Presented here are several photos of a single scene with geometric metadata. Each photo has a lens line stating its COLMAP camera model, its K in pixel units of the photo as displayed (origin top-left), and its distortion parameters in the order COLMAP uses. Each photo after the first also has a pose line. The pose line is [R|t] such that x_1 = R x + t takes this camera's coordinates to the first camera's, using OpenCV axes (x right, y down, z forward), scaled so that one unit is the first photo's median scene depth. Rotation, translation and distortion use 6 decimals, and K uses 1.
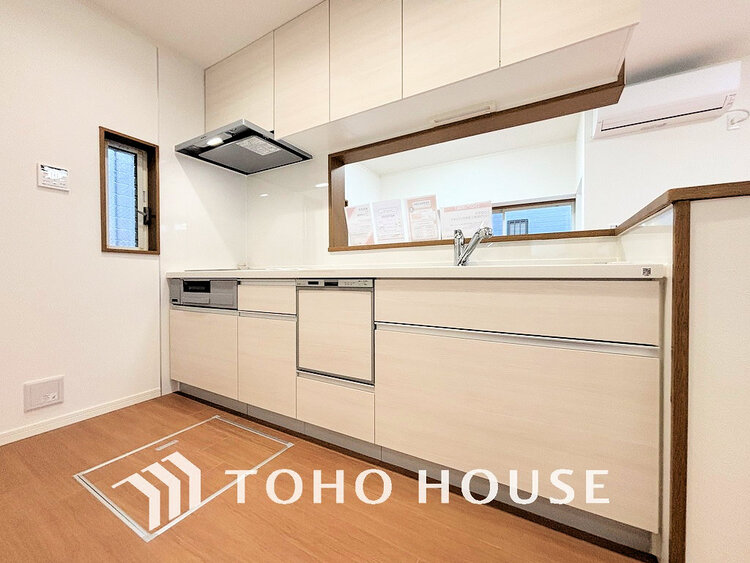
lens RADIAL K [[299.8, 0, 377.6], [0, 299.8, 281.7], [0, 0, 1]] dist [-0.001577, -0.000364]
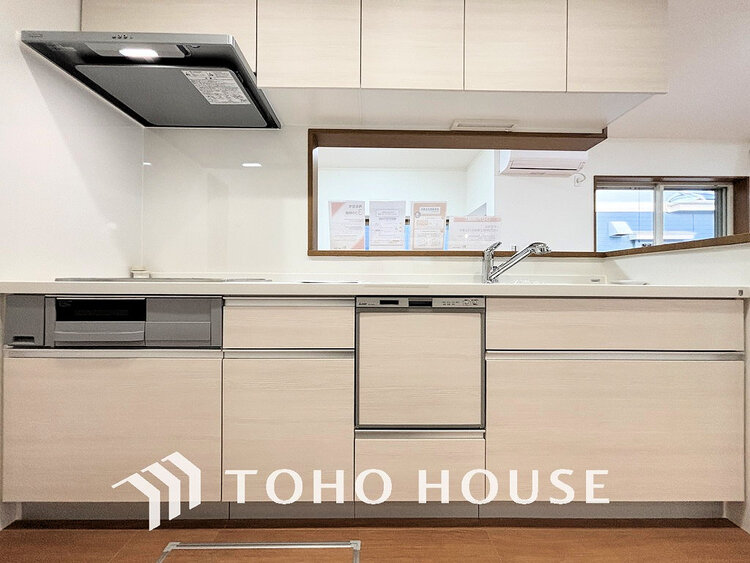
lens RADIAL K [[299.8, 0, 373.7], [0, 299.8, 282.1], [0, 0, 1]] dist [-0.001577, -0.000364]
pose [[0.862870, 0.007966, 0.505363, -0.501432], [-0.000001, 0.999876, -0.015760, -0.027502], [-0.505426, 0.013598, 0.862763, 0.328435]]
